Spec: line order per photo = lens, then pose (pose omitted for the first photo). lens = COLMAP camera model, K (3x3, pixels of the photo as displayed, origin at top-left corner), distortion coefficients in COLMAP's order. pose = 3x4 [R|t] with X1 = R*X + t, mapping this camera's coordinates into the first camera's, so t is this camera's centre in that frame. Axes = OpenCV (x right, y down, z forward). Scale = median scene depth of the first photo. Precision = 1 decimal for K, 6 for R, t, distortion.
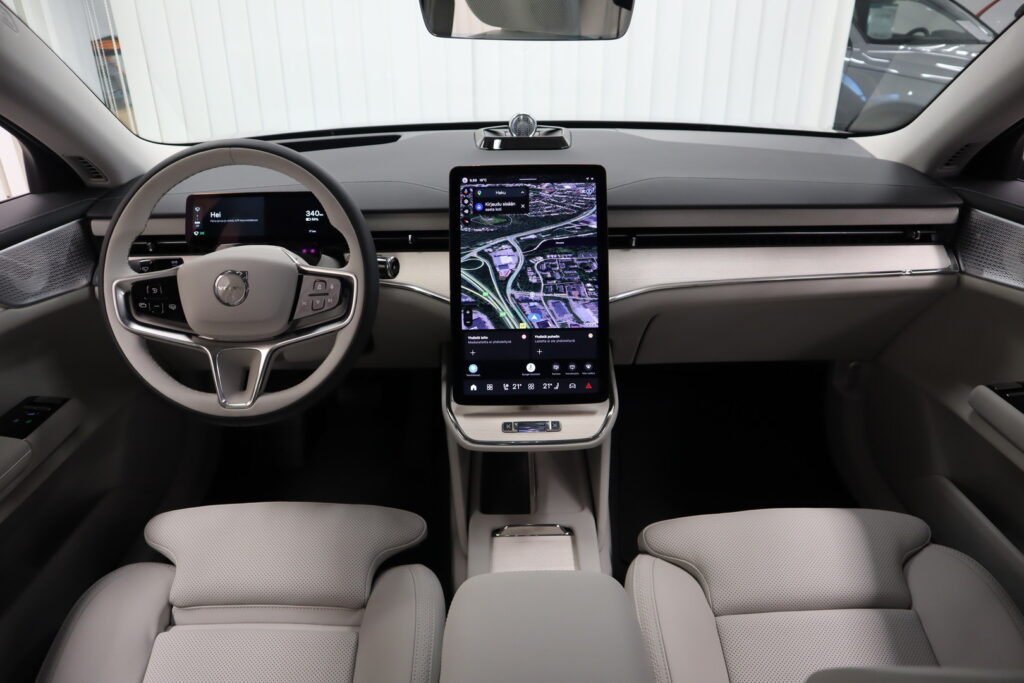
lens RADIAL K [[718.9, 0, 505.1], [0, 718.9, 339.9], [0, 0, 1]] dist [-0.103052, 0.060374]
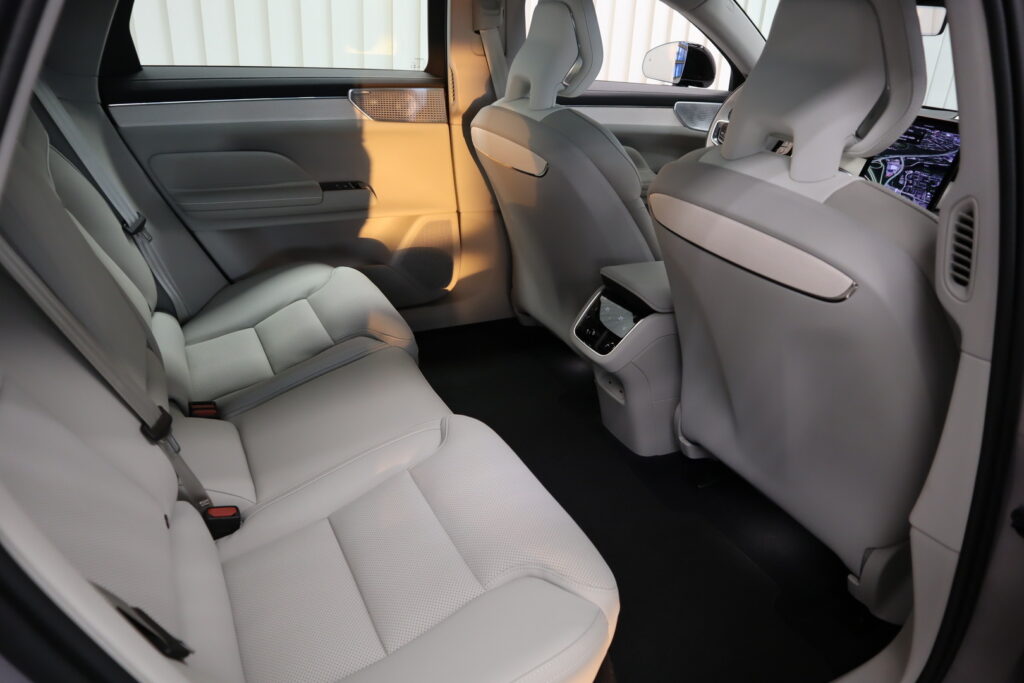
lens RADIAL K [[718.9, 0, 510.5], [0, 718.9, 341.0], [0, 0, 1]] dist [-0.103052, 0.060374]
pose [[0.450366, 0.421477, -0.787101, 1.080022], [-0.434090, 0.873724, 0.219483, 0.283483], [0.780216, 0.242825, 0.576454, -0.580630]]
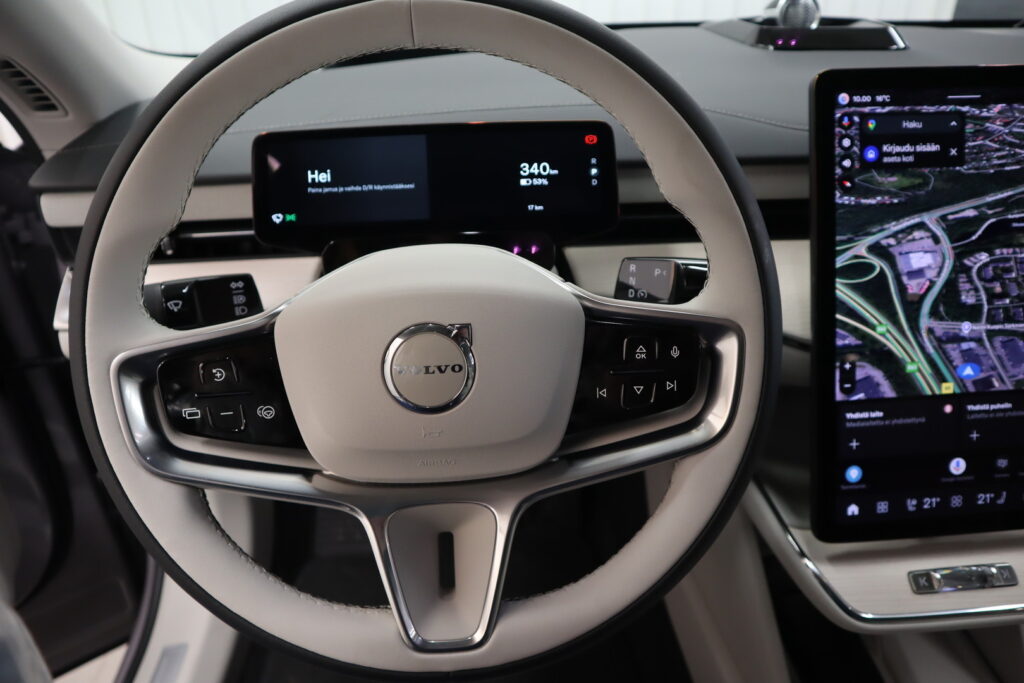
lens RADIAL K [[718.9, 0, 515.6], [0, 718.9, 344.4], [0, 0, 1]] dist [-0.103052, 0.060374]
pose [[0.997731, -0.036486, 0.056581, -0.312381], [0.032001, 0.996421, 0.078243, -0.100186], [-0.059233, -0.076254, 0.995327, 0.524682]]
